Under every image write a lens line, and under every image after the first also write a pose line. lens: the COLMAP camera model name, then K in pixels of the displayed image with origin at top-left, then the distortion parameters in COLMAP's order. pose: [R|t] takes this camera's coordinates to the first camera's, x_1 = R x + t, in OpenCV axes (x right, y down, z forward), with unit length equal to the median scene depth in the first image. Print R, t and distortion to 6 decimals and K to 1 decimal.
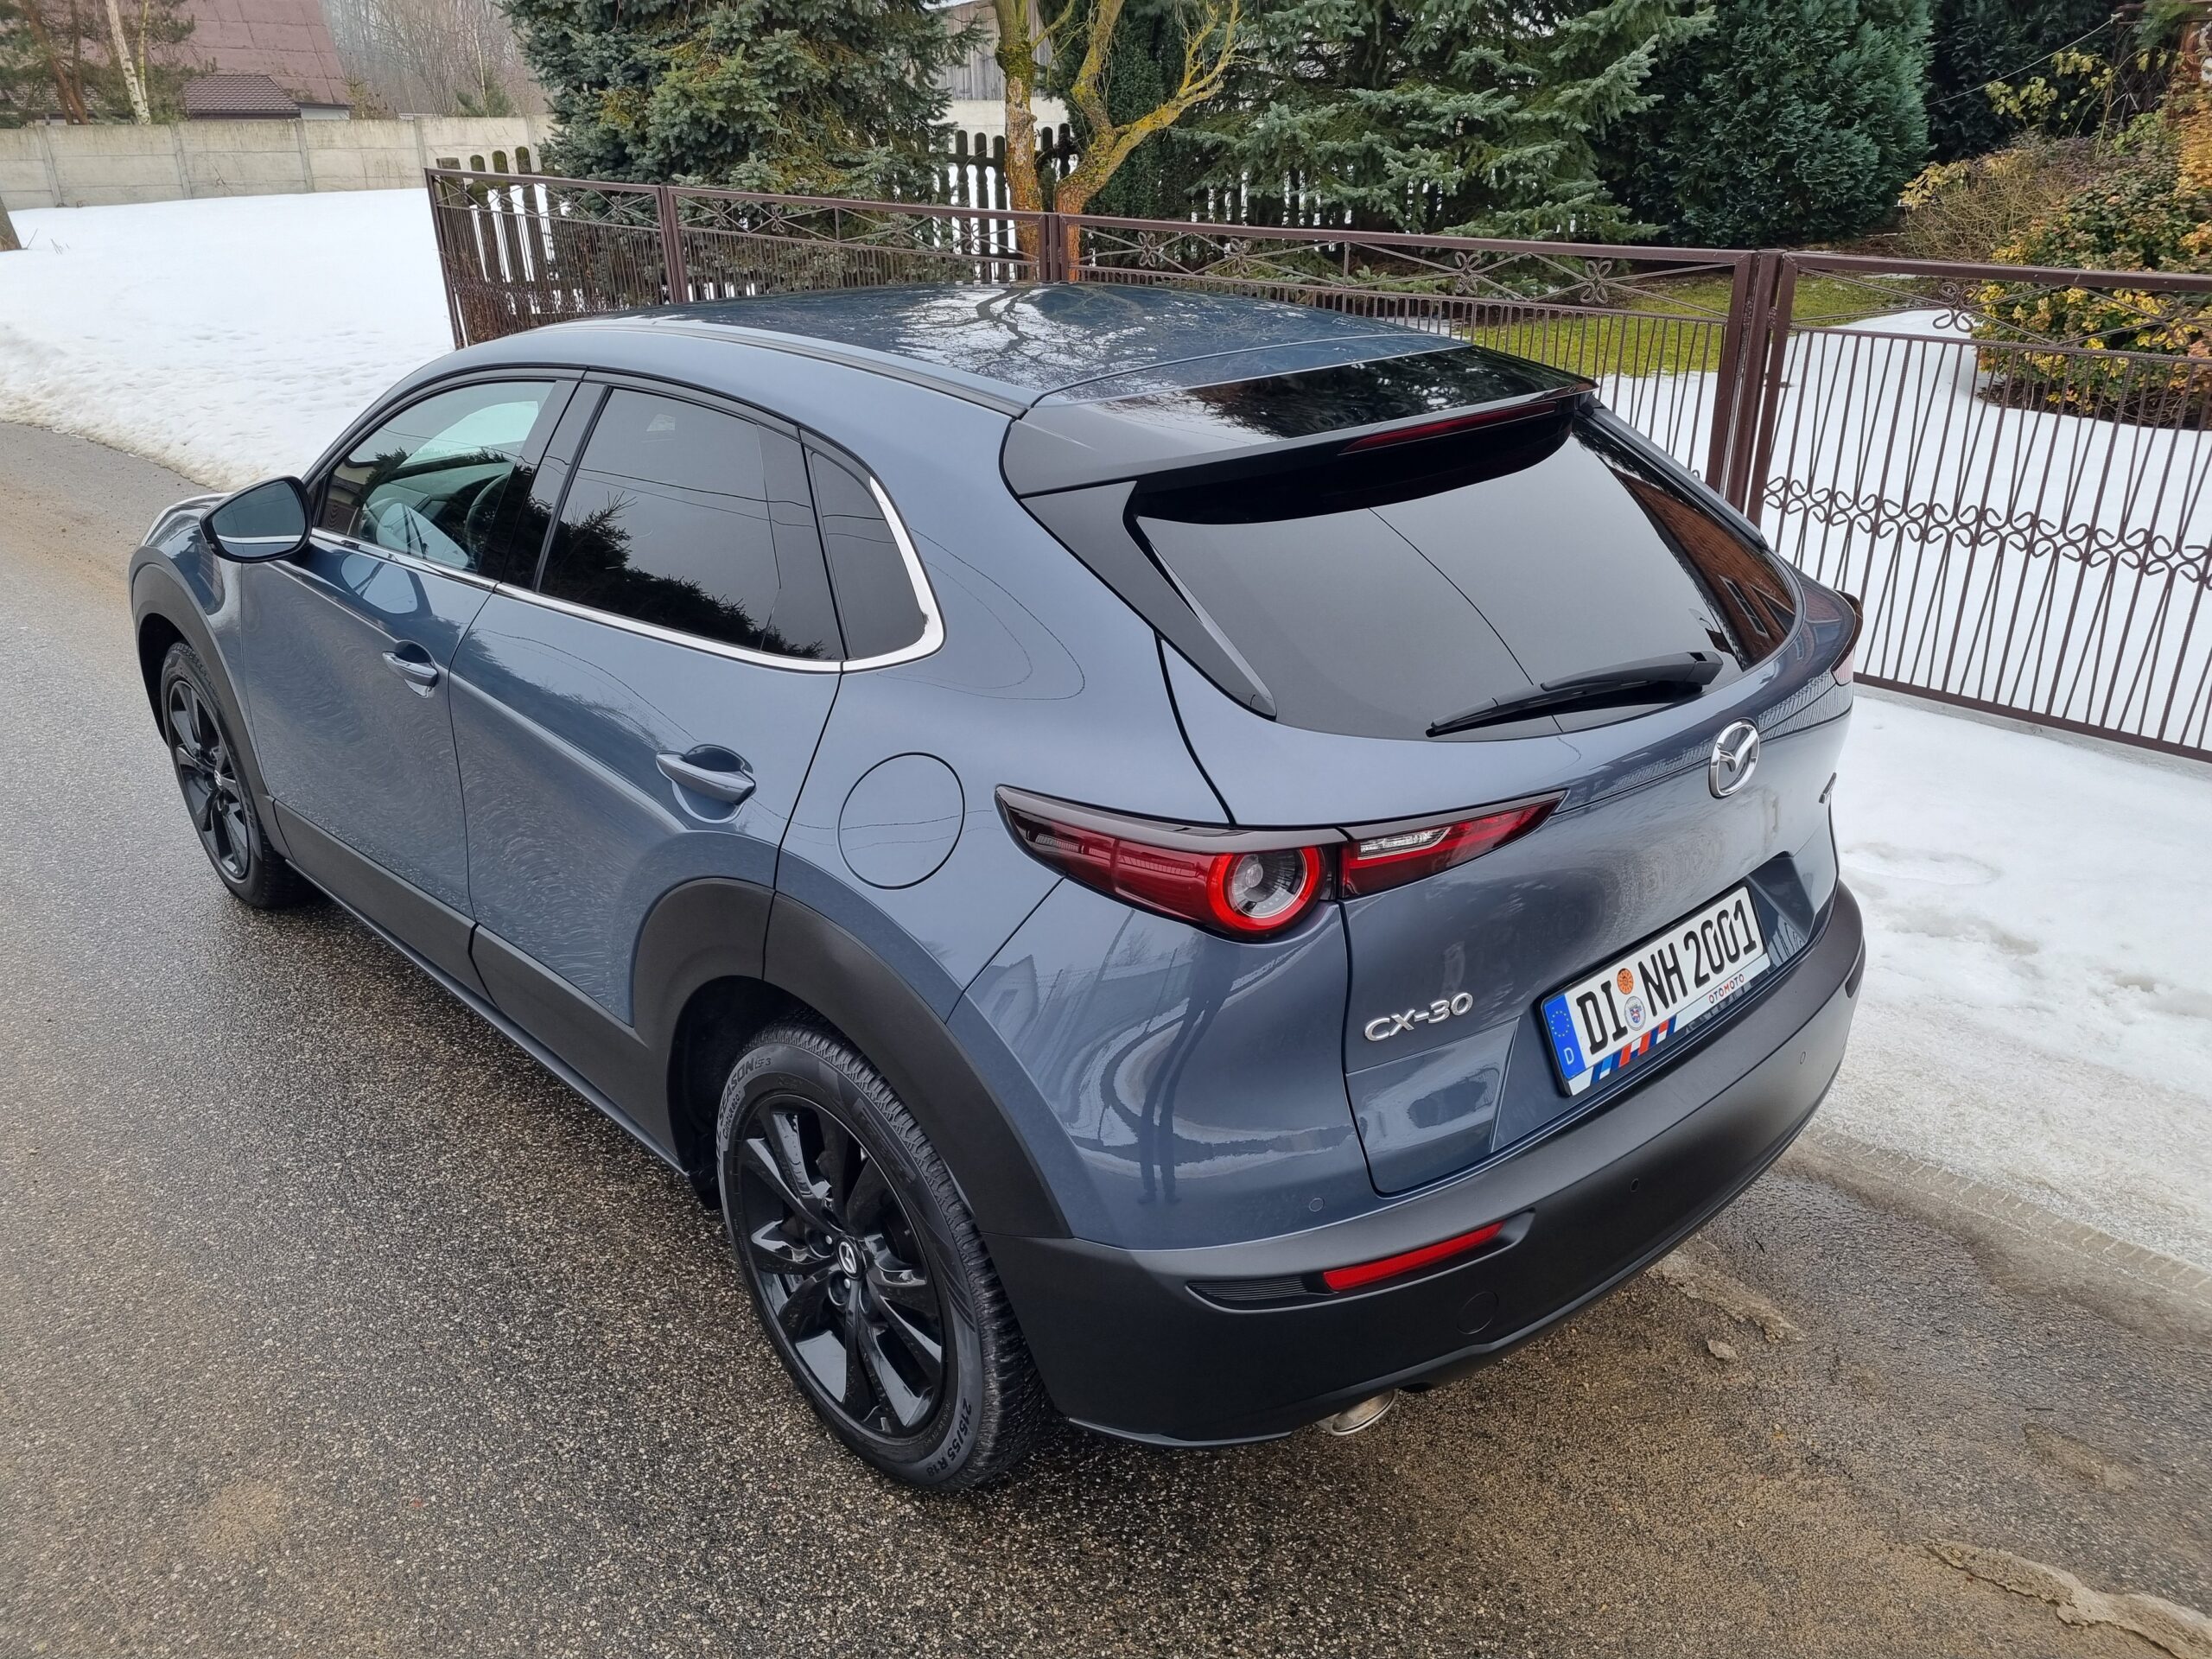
lens RADIAL K [[1673.7, 0, 1110.3], [0, 1673.7, 824.6], [0, 0, 1]] dist [0.044931, -0.028913]
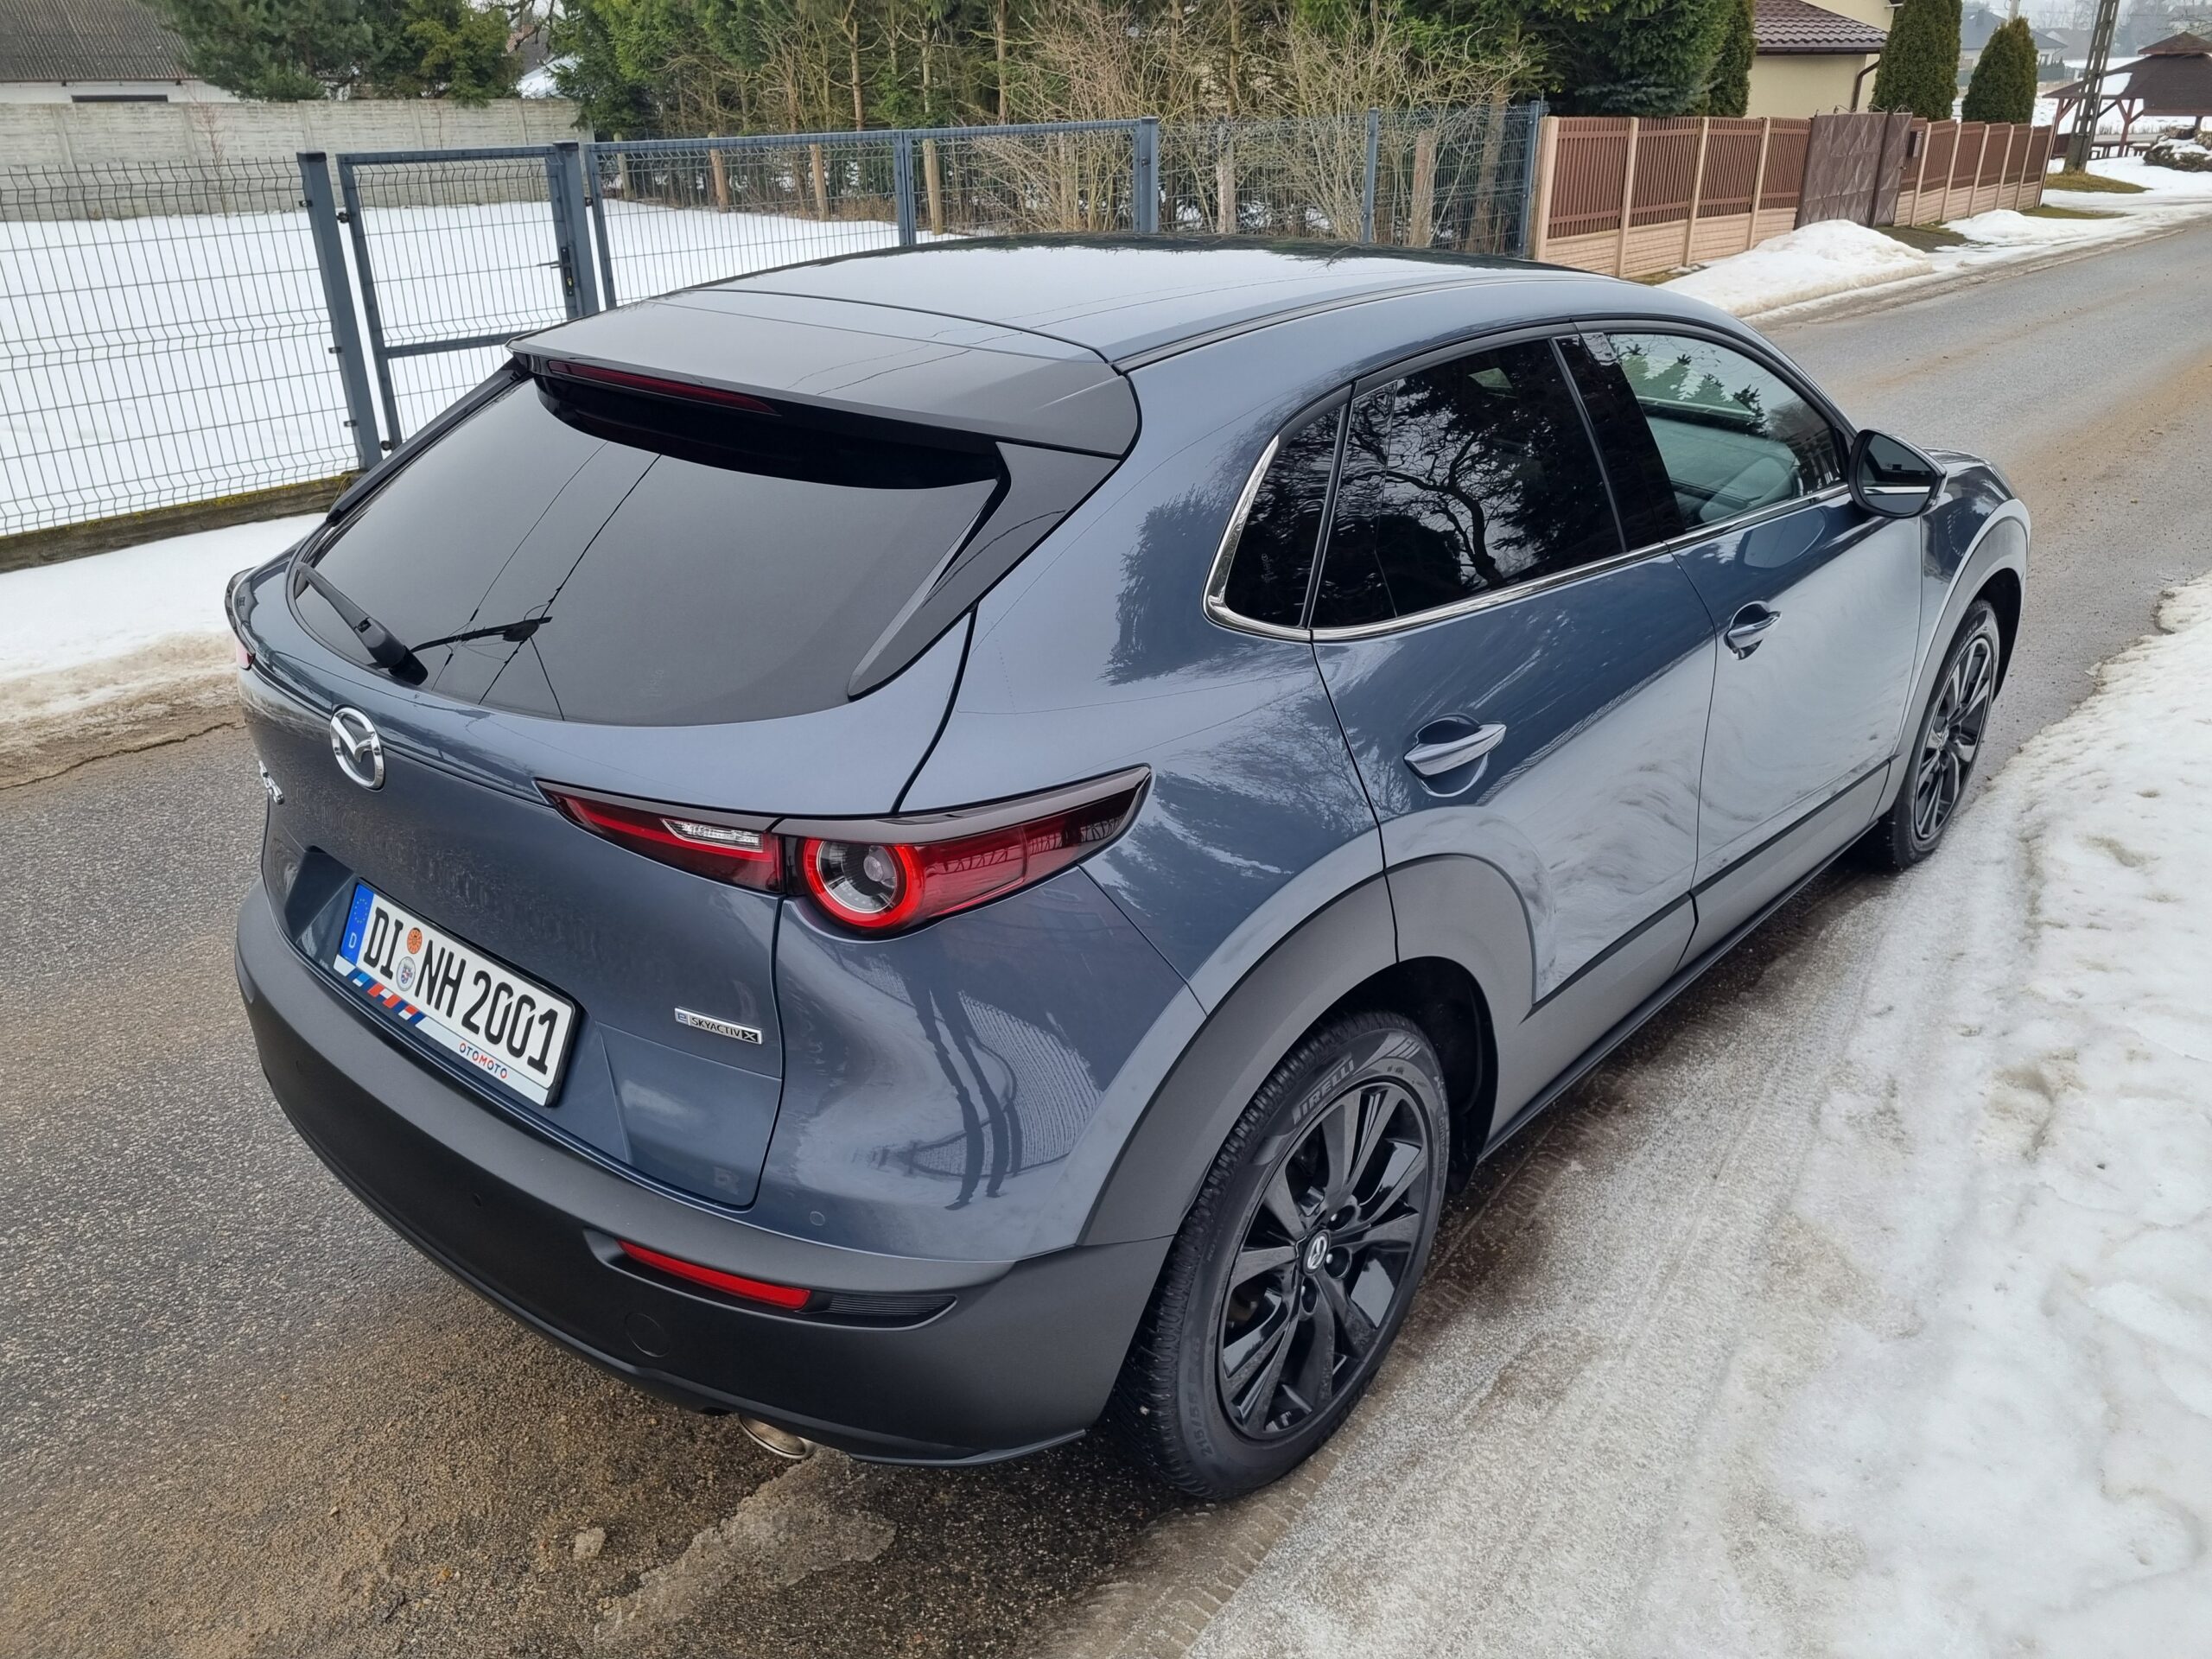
lens RADIAL K [[1673.7, 0, 1083.6], [0, 1673.7, 808.9], [0, 0, 1]] dist [0.044931, -0.028913]
pose [[0.088408, 0.402806, -0.911006, 0.992969], [-0.379480, 0.859235, 0.343089, -0.377580], [0.920966, 0.315377, 0.228820, 0.914606]]
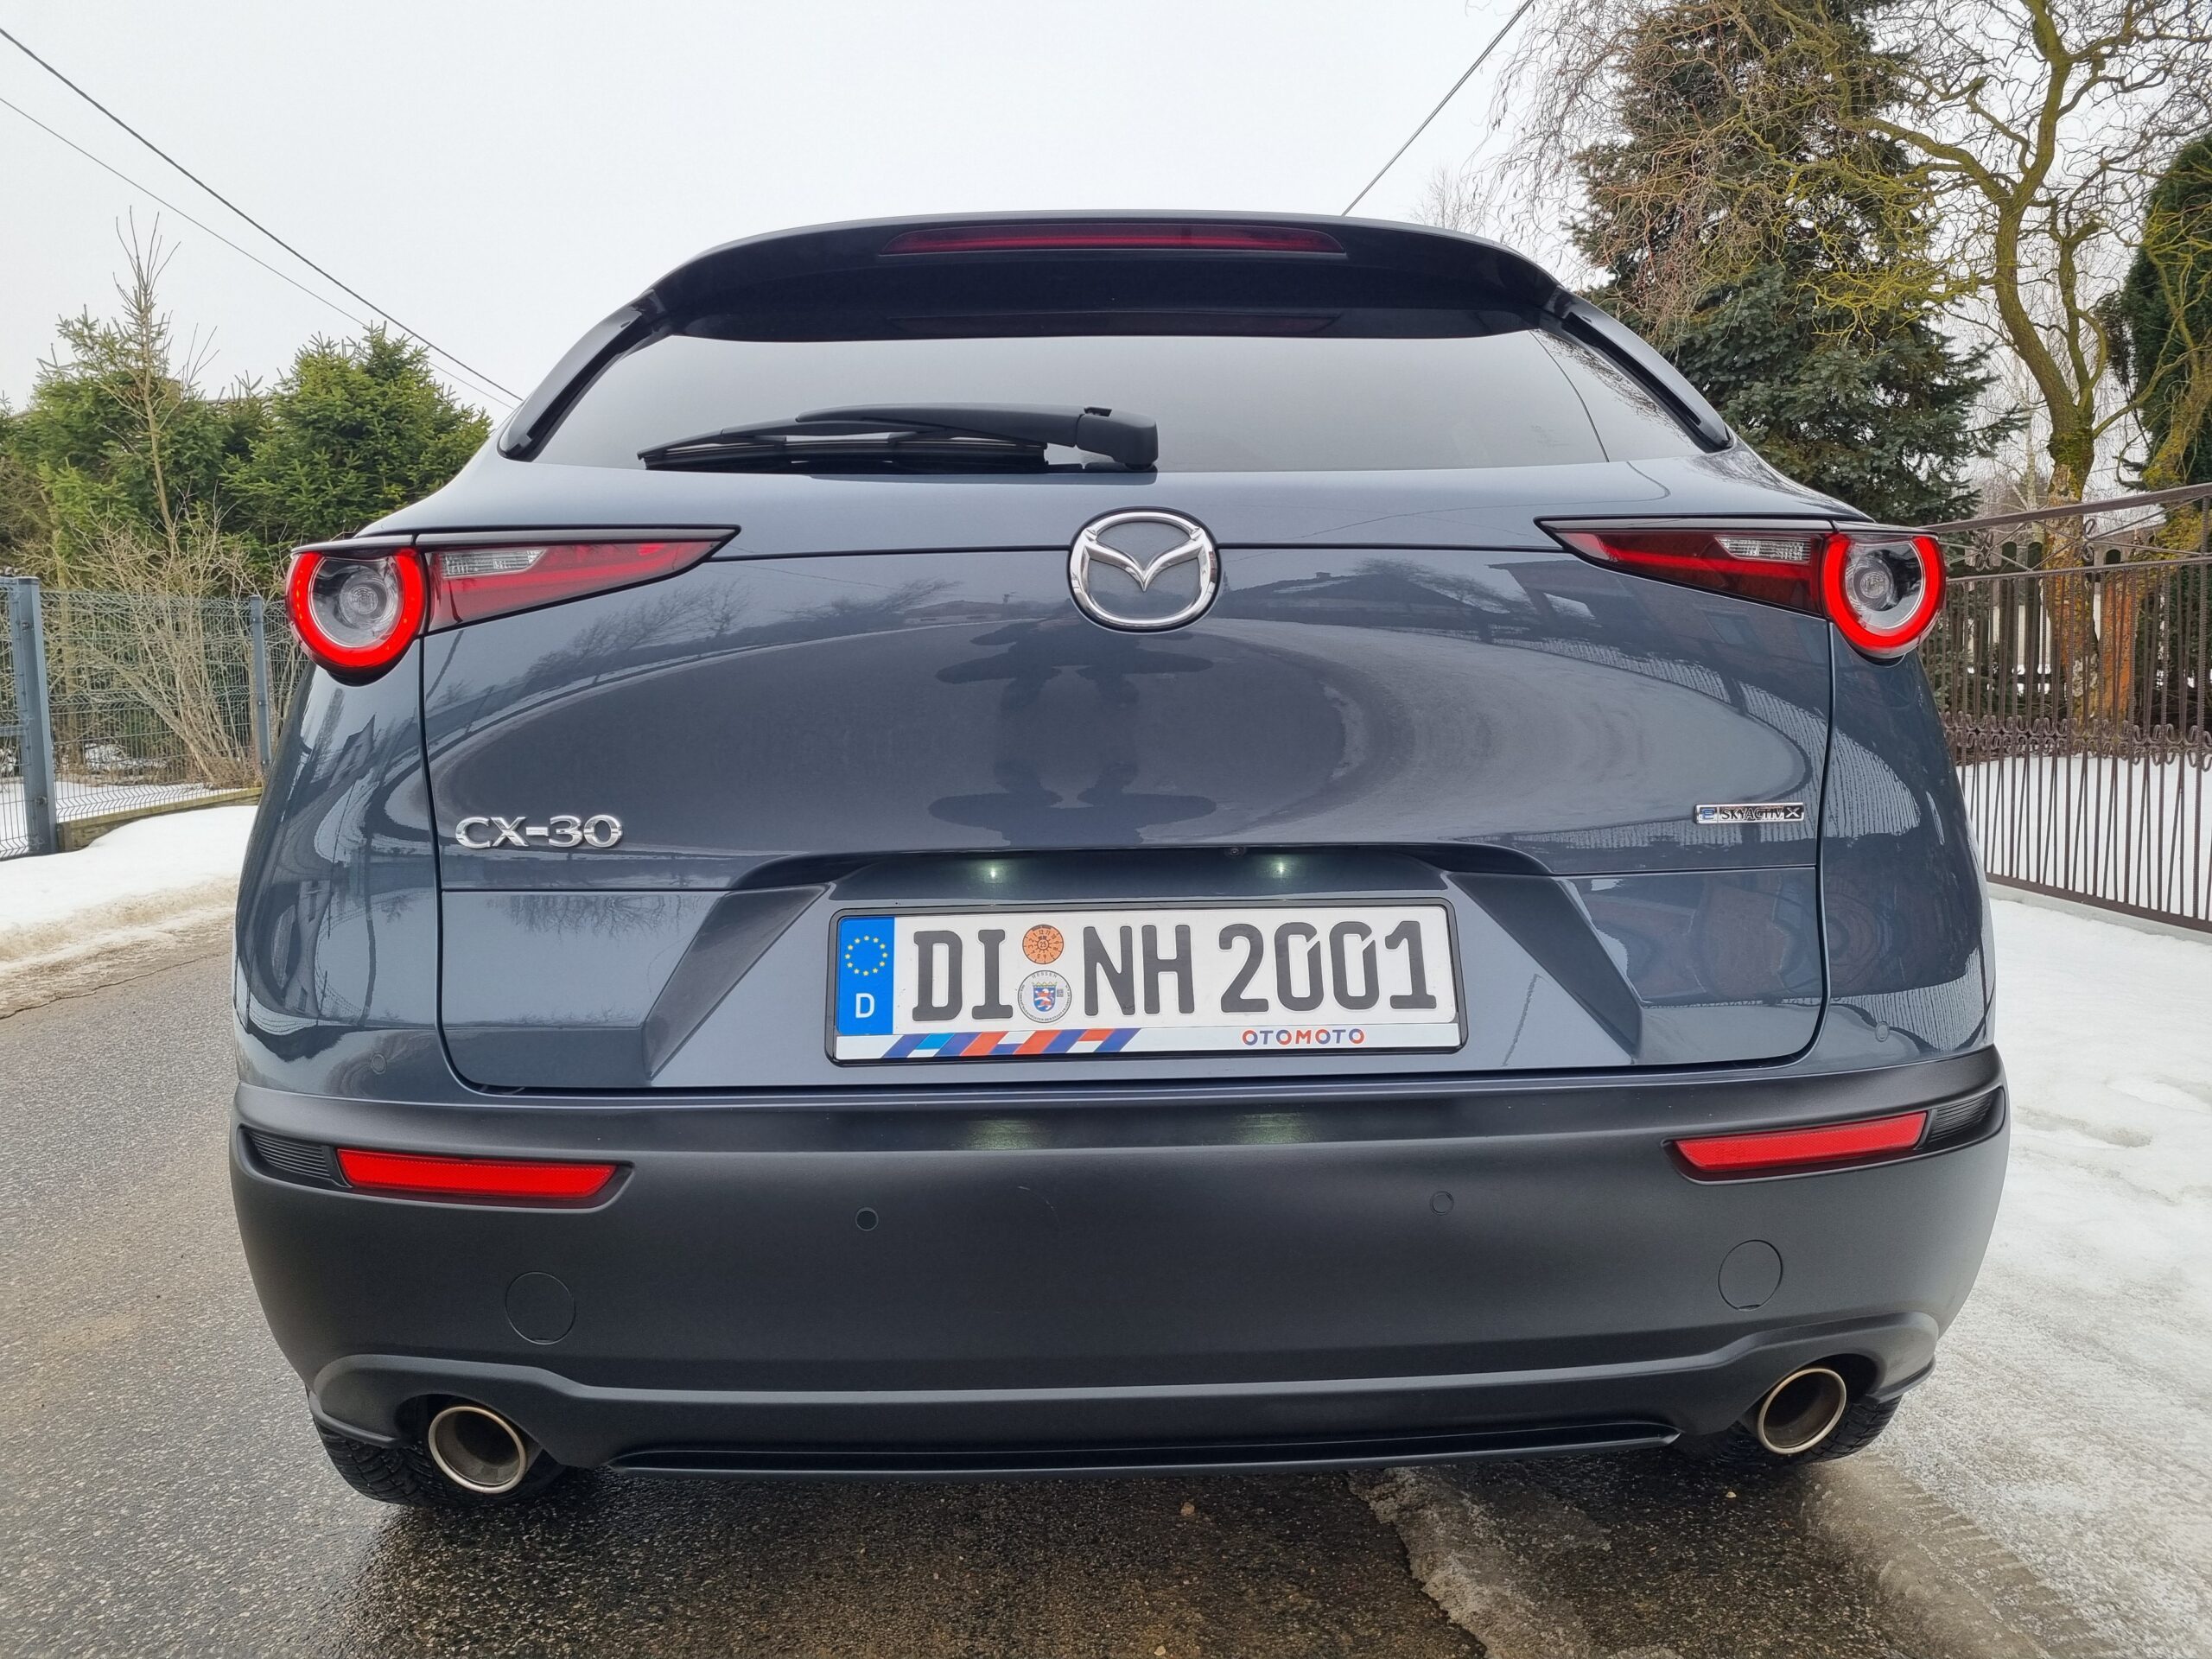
lens RADIAL K [[1673.7, 0, 1089.6], [0, 1673.7, 807.4], [0, 0, 1]] dist [0.044931, -0.028913]
pose [[0.750889, 0.047124, -0.658746, 0.605745], [-0.245604, 0.945837, -0.212297, 0.143739], [0.613062, 0.321202, 0.721792, 0.441468]]
